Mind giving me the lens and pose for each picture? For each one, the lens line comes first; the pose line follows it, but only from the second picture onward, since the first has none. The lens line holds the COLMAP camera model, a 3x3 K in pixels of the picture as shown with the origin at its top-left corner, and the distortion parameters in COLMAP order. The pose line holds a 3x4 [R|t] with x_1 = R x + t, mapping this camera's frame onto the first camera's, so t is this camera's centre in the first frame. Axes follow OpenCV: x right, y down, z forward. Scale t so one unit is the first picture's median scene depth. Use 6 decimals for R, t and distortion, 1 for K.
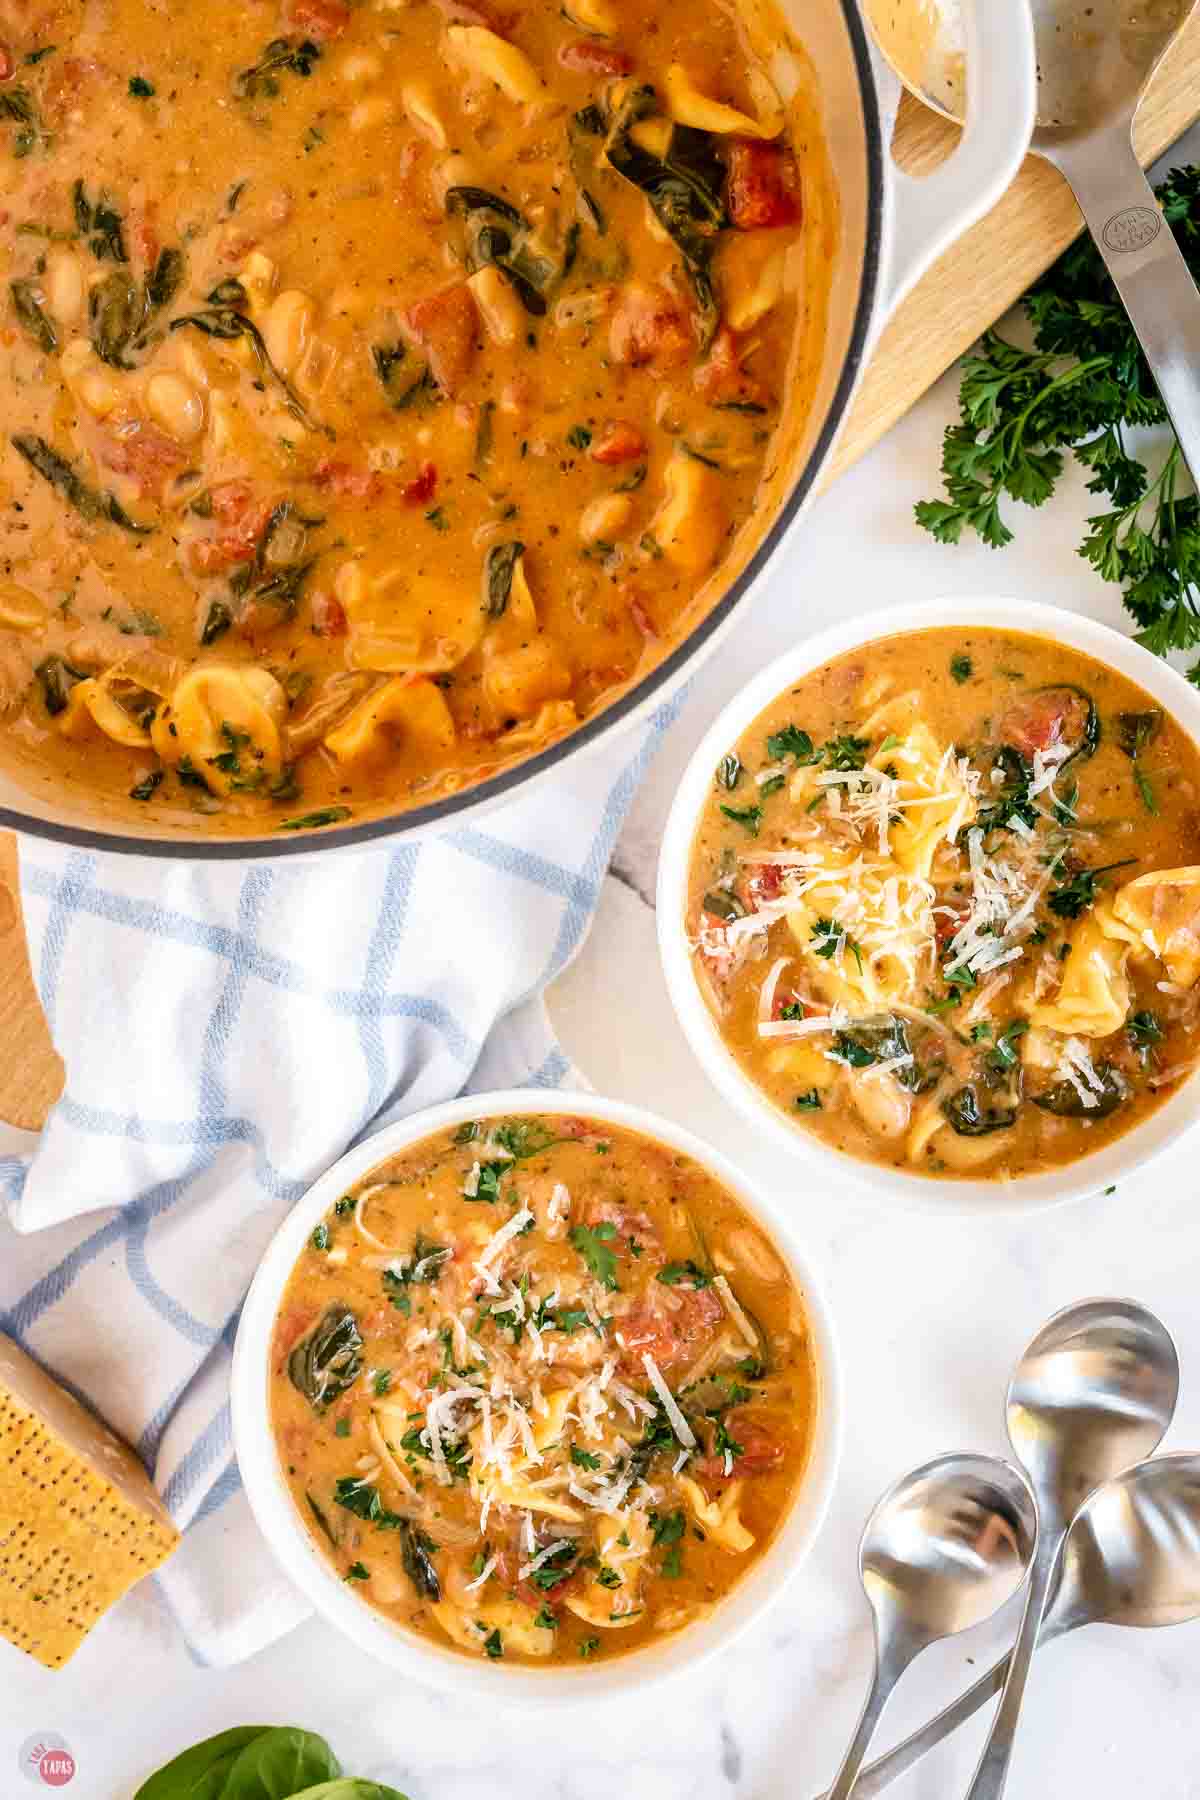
lens RADIAL K [[2660.9, 0, 600.7], [0, 2660.9, 897.6], [0, 0, 1]] dist [-0.088794, 0.000000]
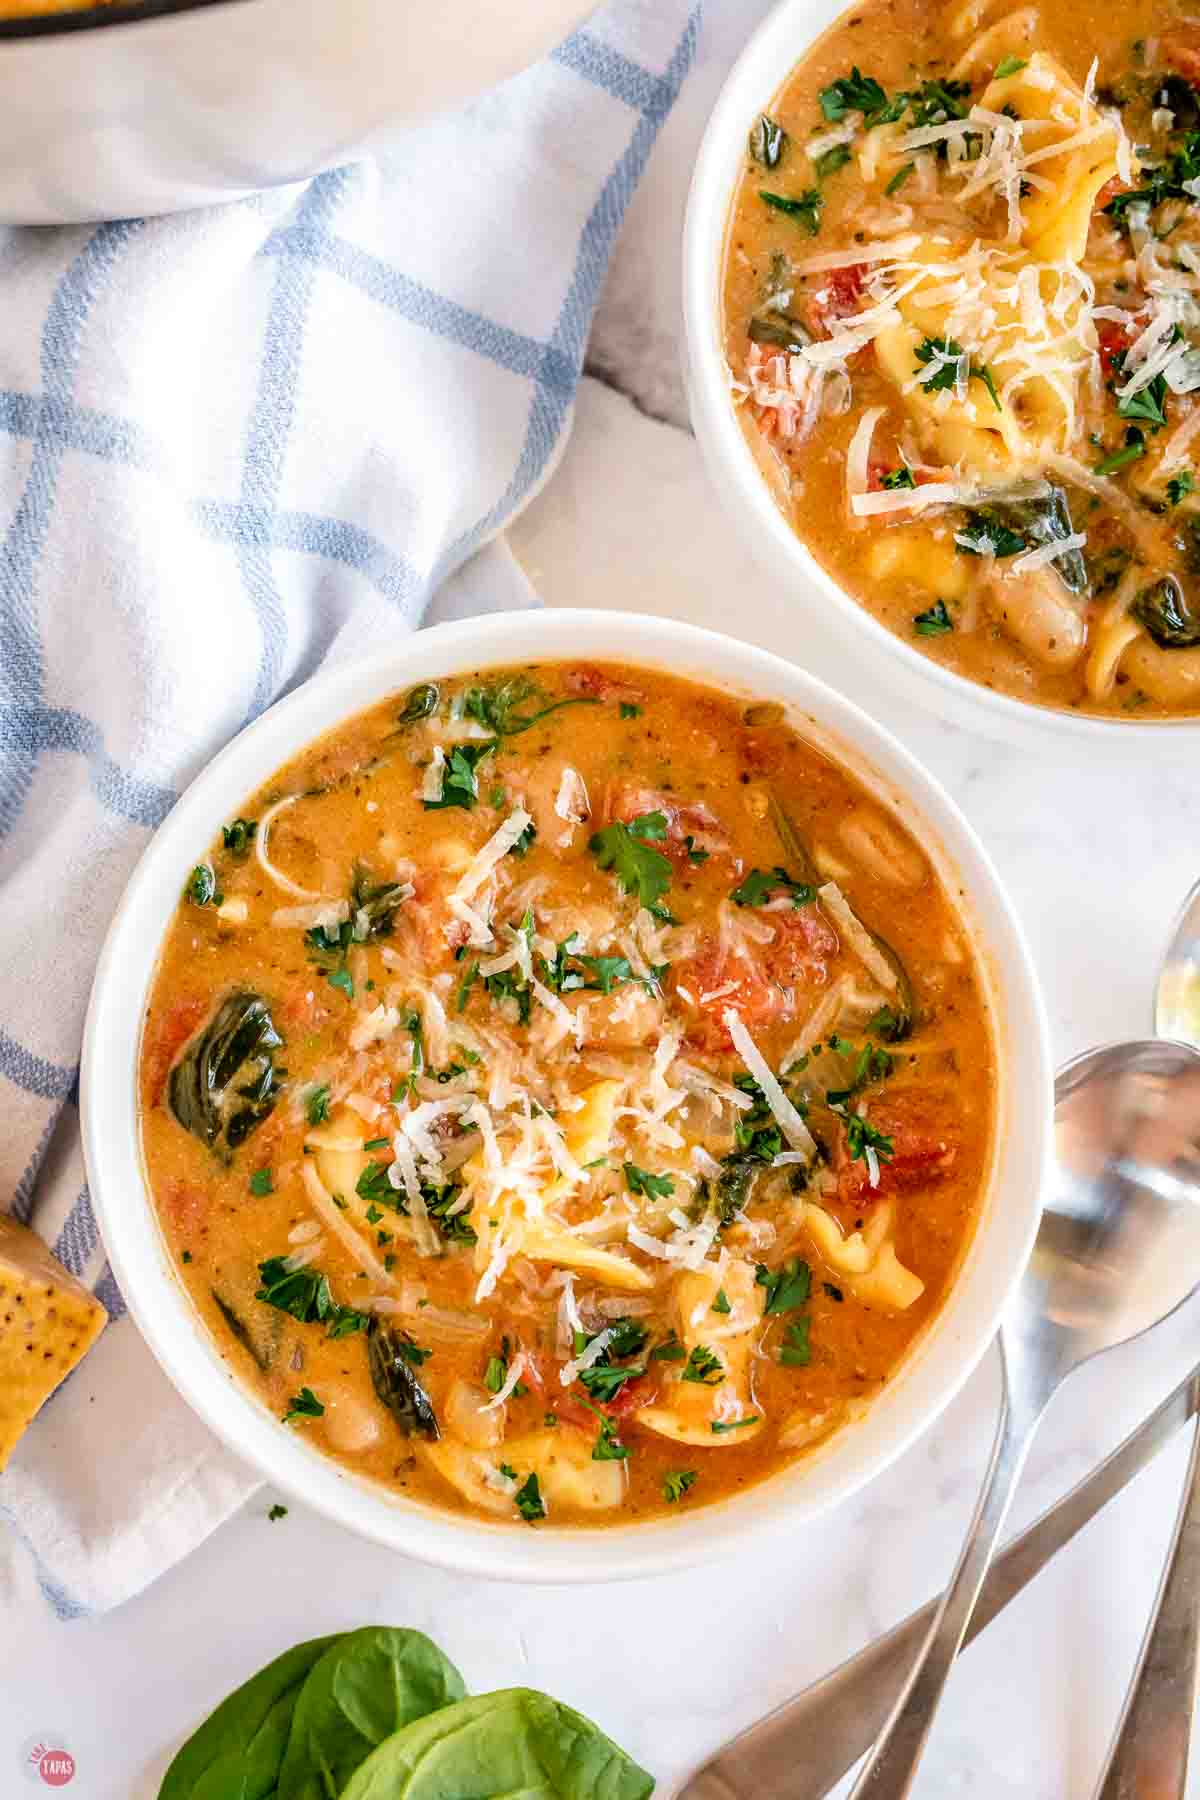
lens RADIAL K [[2660.9, 0, 601.4], [0, 2660.9, 904.1], [0, 0, 1]] dist [-0.088794, 0.000000]
pose [[0.993775, -0.082065, 0.075338, -0.059192], [0.087030, 0.994072, -0.065172, 0.183560], [-0.069543, 0.071323, 0.995026, 0.357153]]
